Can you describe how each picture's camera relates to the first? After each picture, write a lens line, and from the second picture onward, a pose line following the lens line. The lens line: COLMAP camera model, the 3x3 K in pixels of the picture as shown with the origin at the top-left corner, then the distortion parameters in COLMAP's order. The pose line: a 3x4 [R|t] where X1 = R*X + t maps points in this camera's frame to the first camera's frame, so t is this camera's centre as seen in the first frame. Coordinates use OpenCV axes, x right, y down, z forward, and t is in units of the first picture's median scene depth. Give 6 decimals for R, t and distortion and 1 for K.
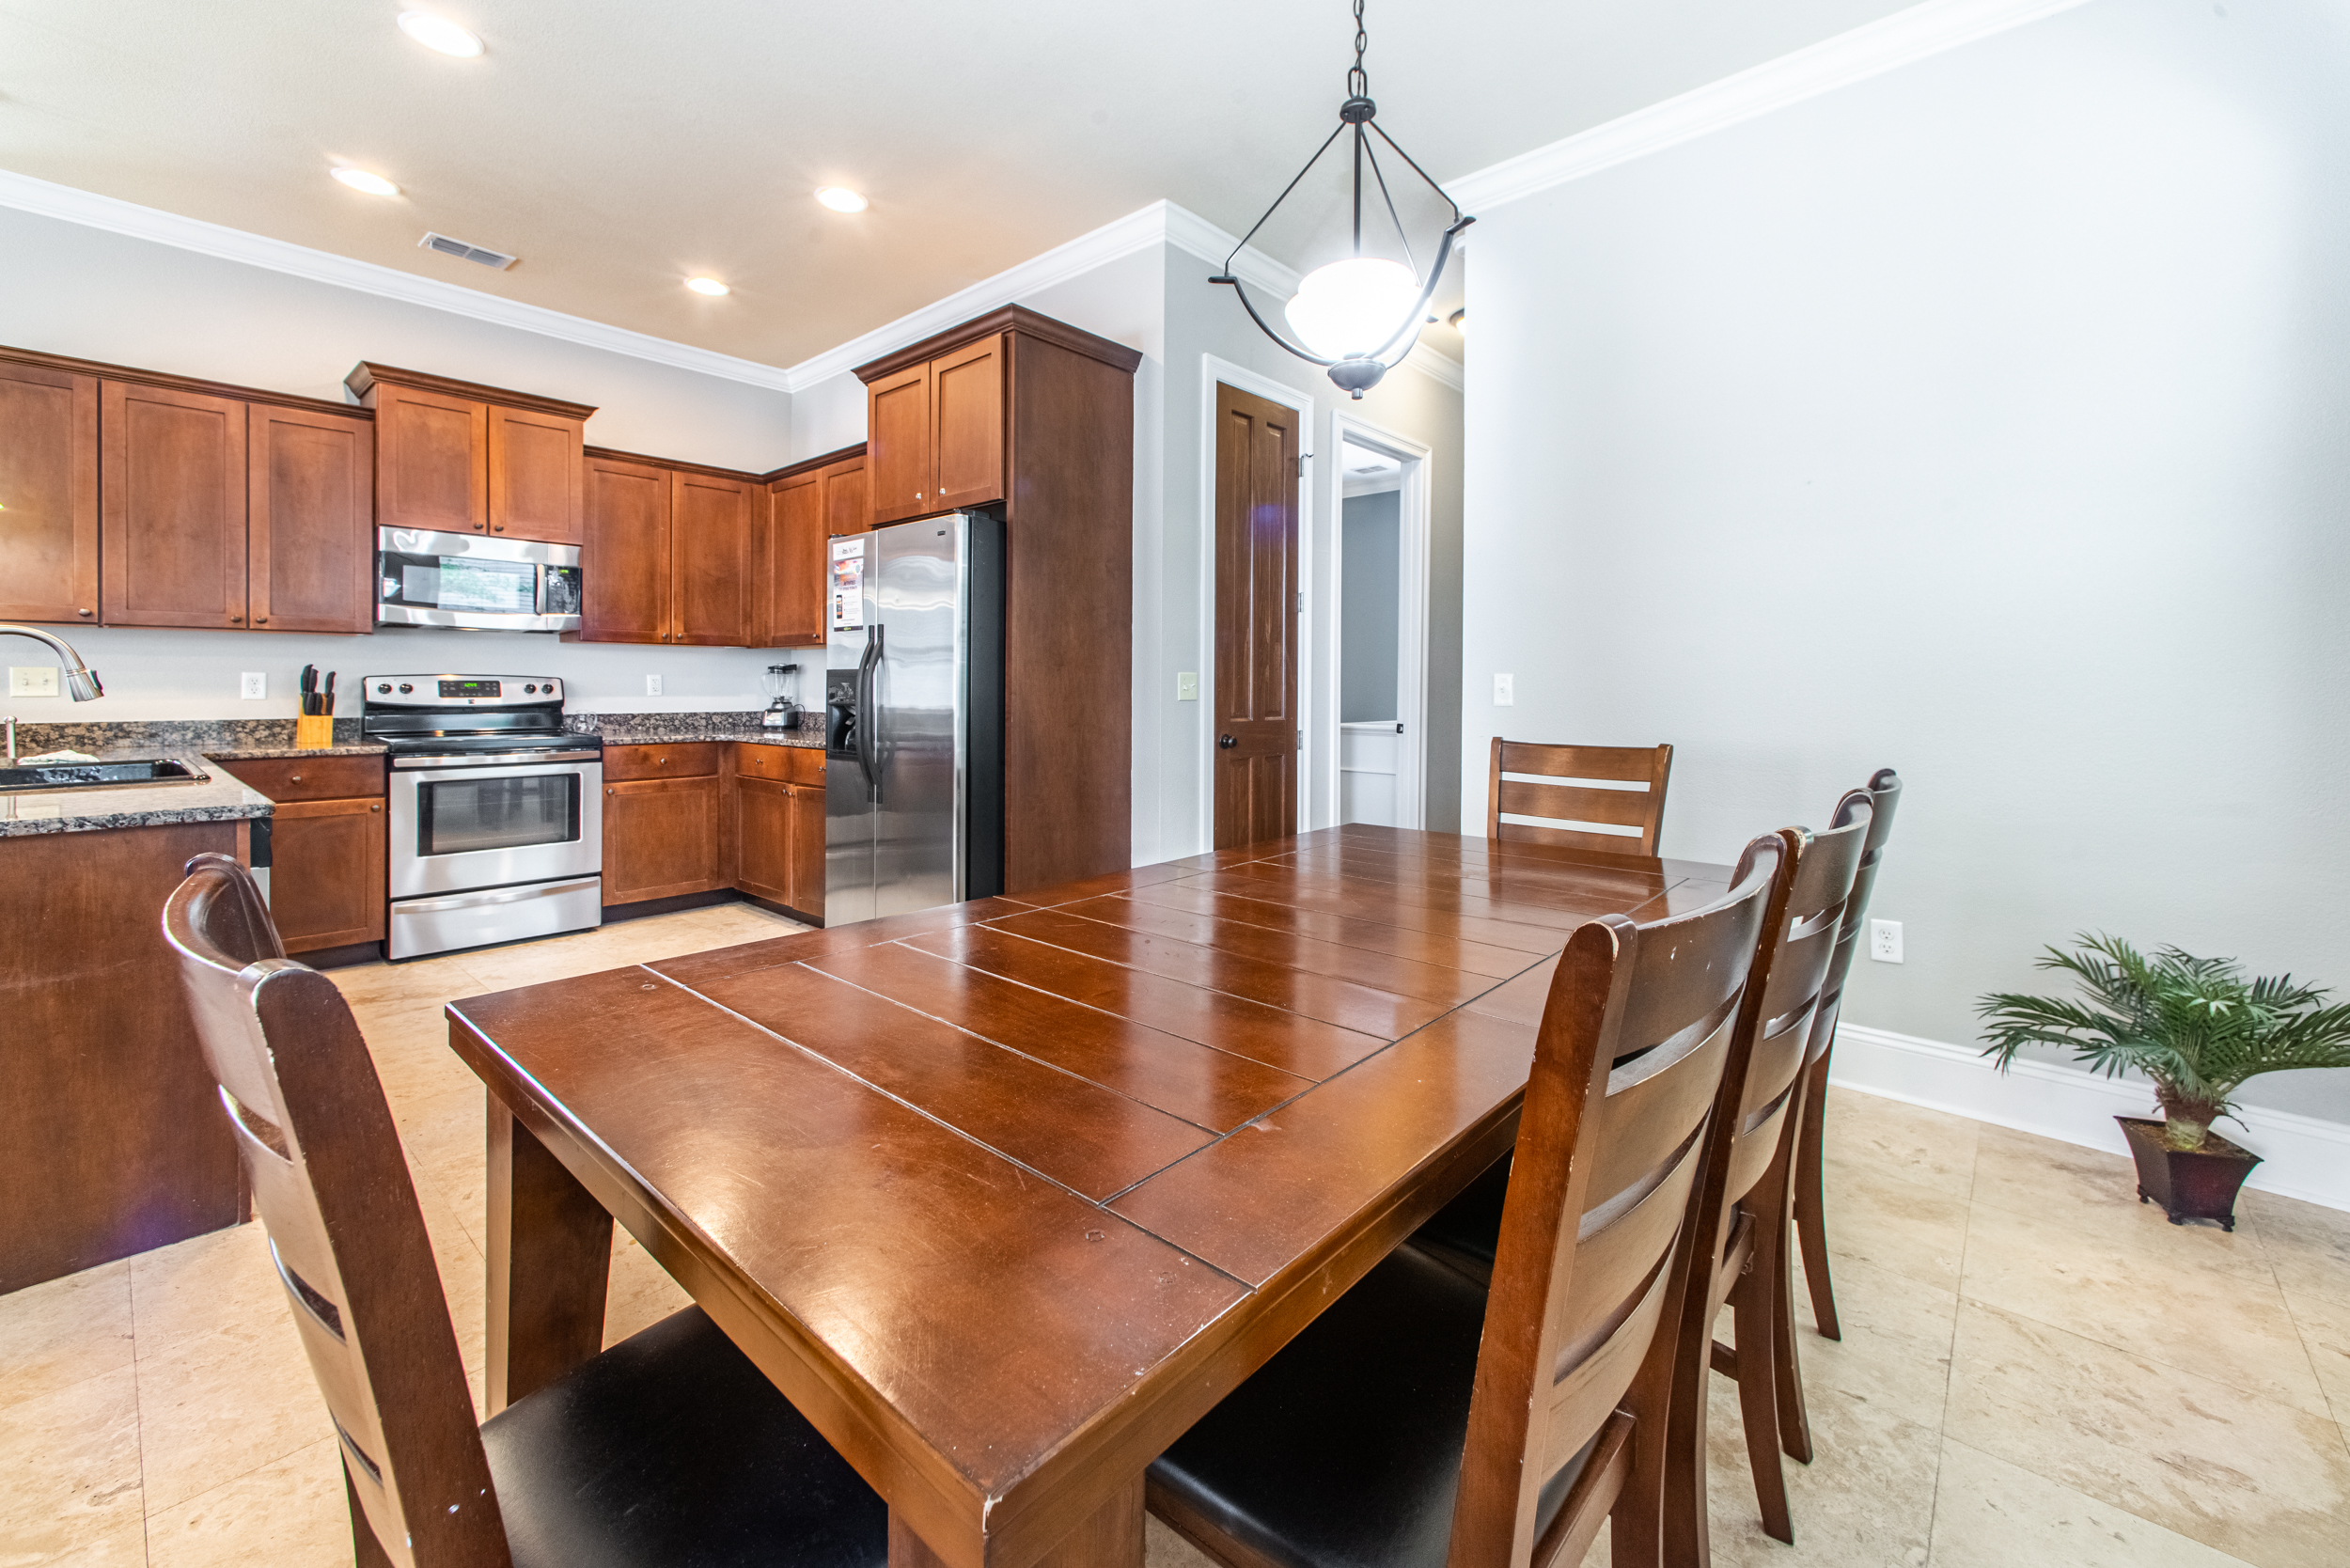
lens RADIAL K [[961.8, 0, 1205.7], [0, 961.8, 688.0], [0, 0, 1]] dist [0.002157, 0.000397]
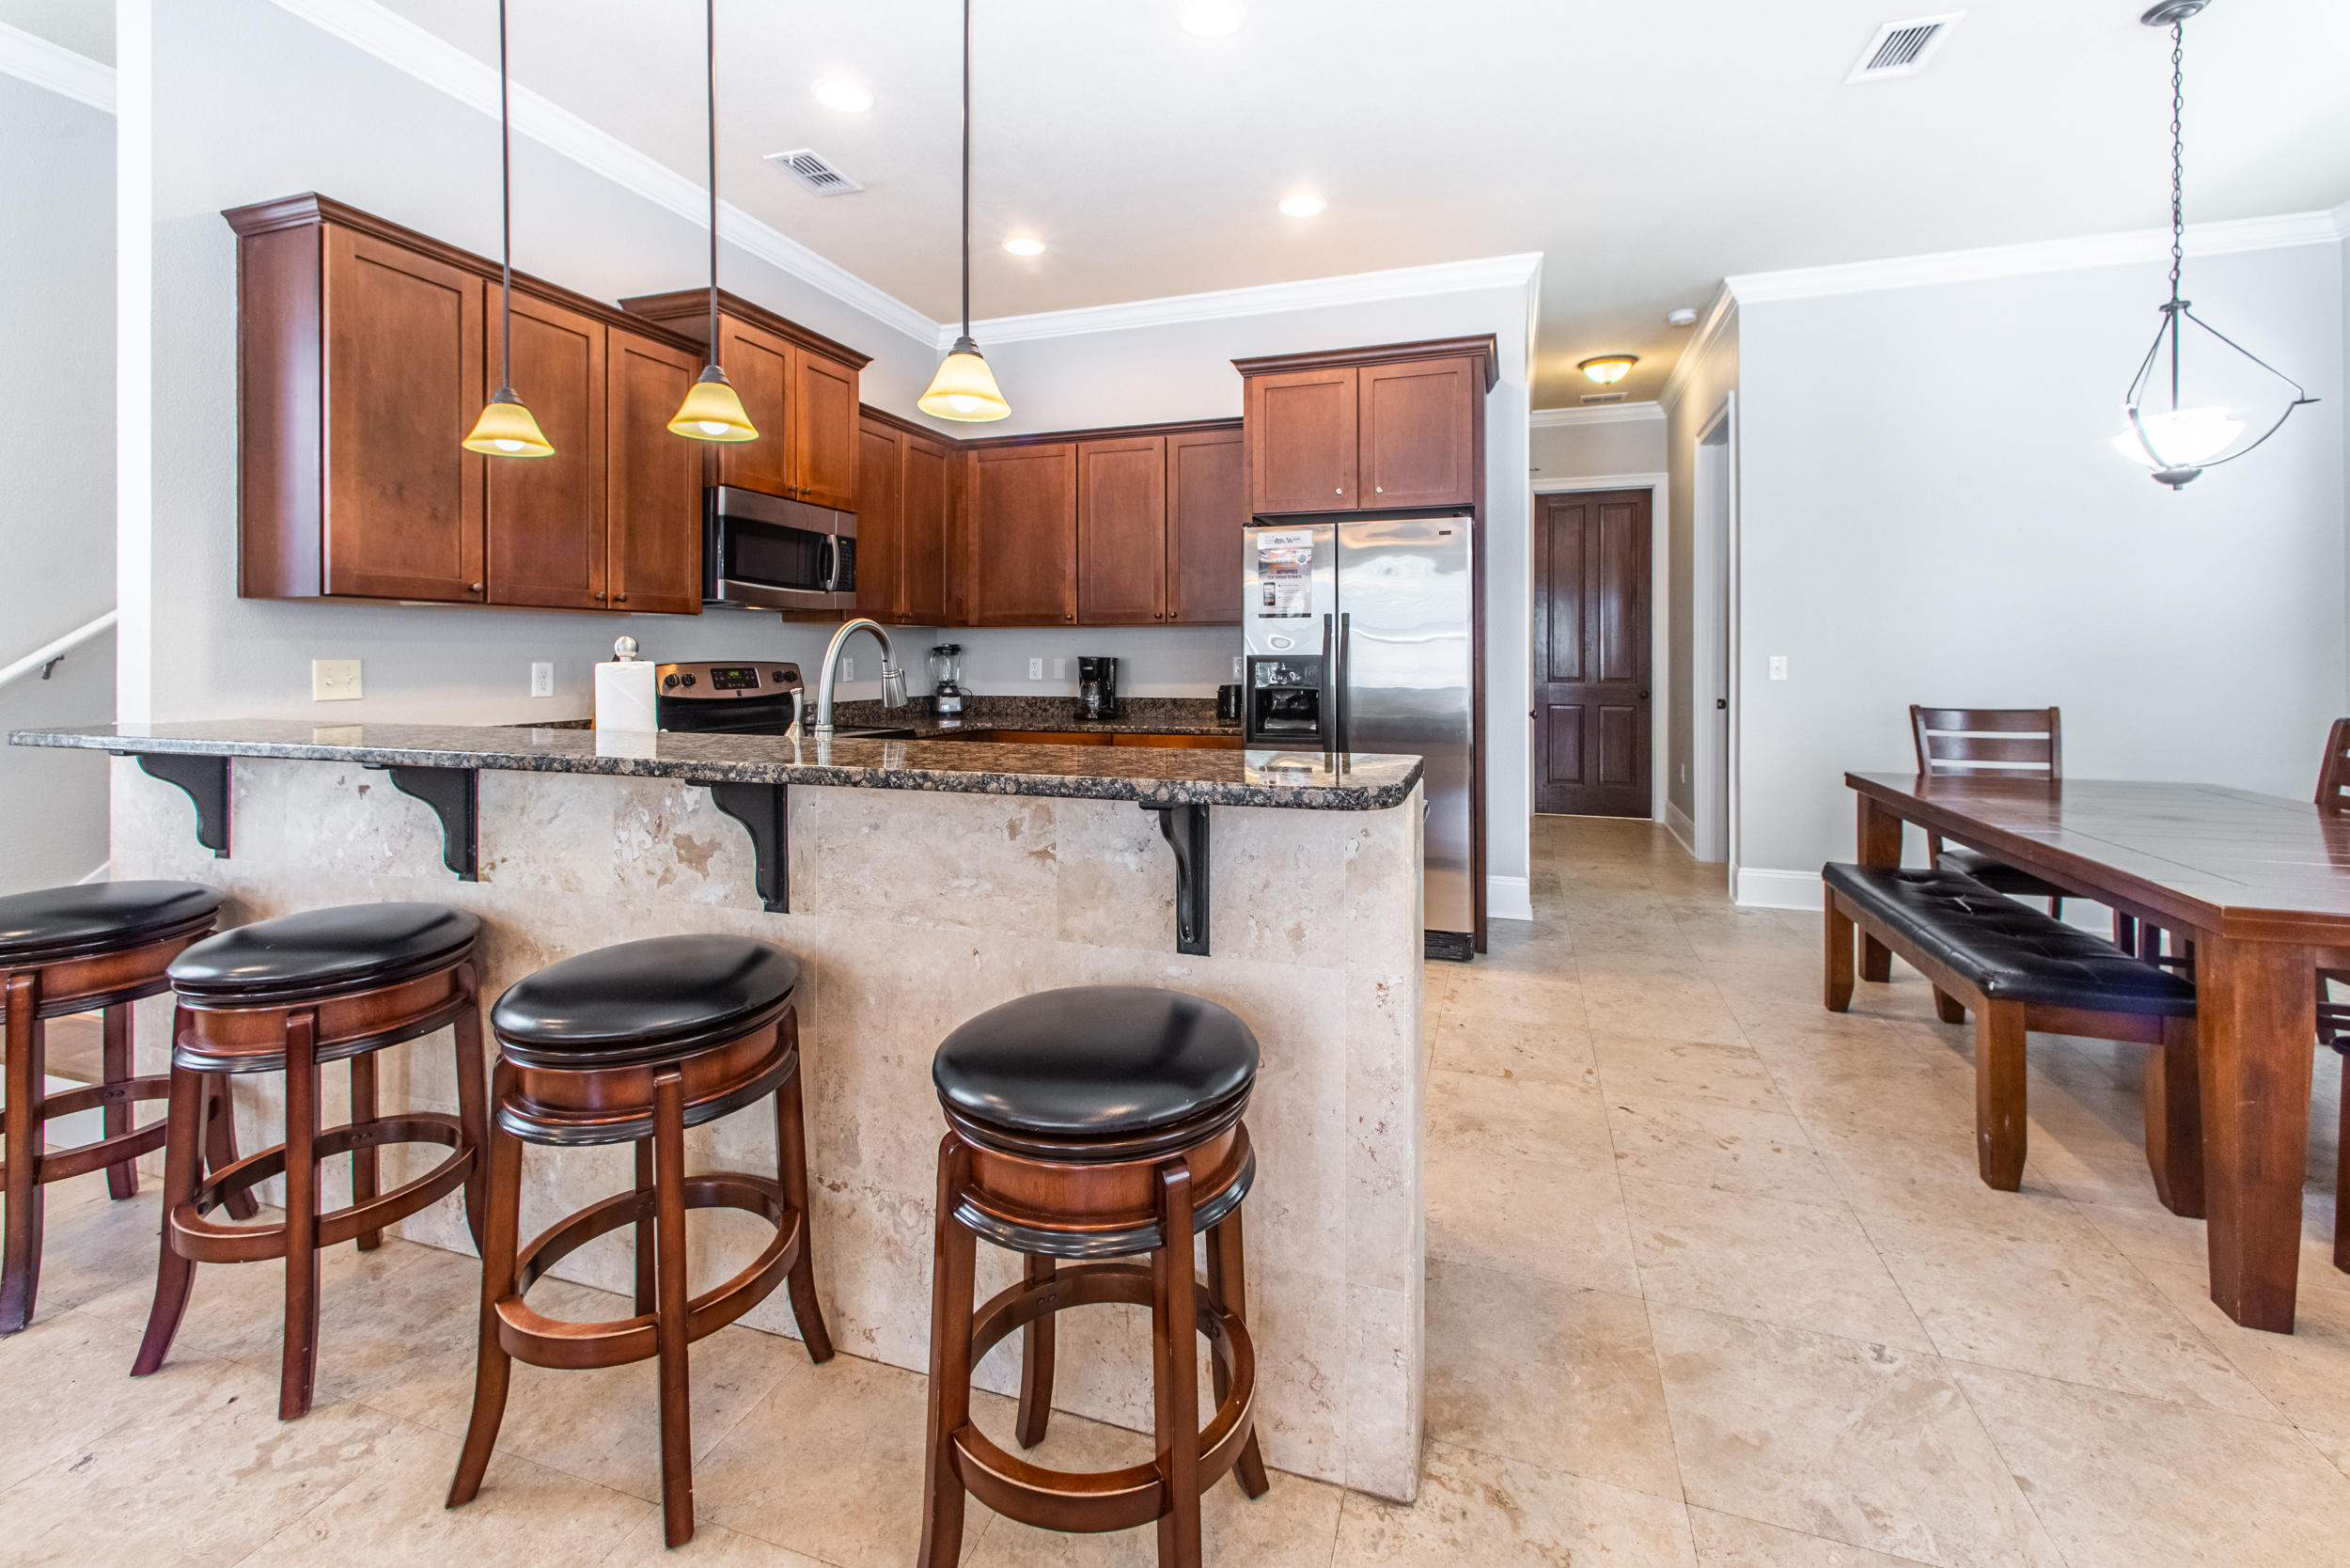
lens RADIAL K [[961.8, 0, 1224.9], [0, 961.8, 657.2], [0, 0, 1]] dist [0.002157, 0.000397]
pose [[0.920592, -0.007278, 0.390459, -0.827227], [0.006562, 0.999973, 0.003166, -0.020850], [-0.390472, -0.000353, 0.920615, 0.070280]]
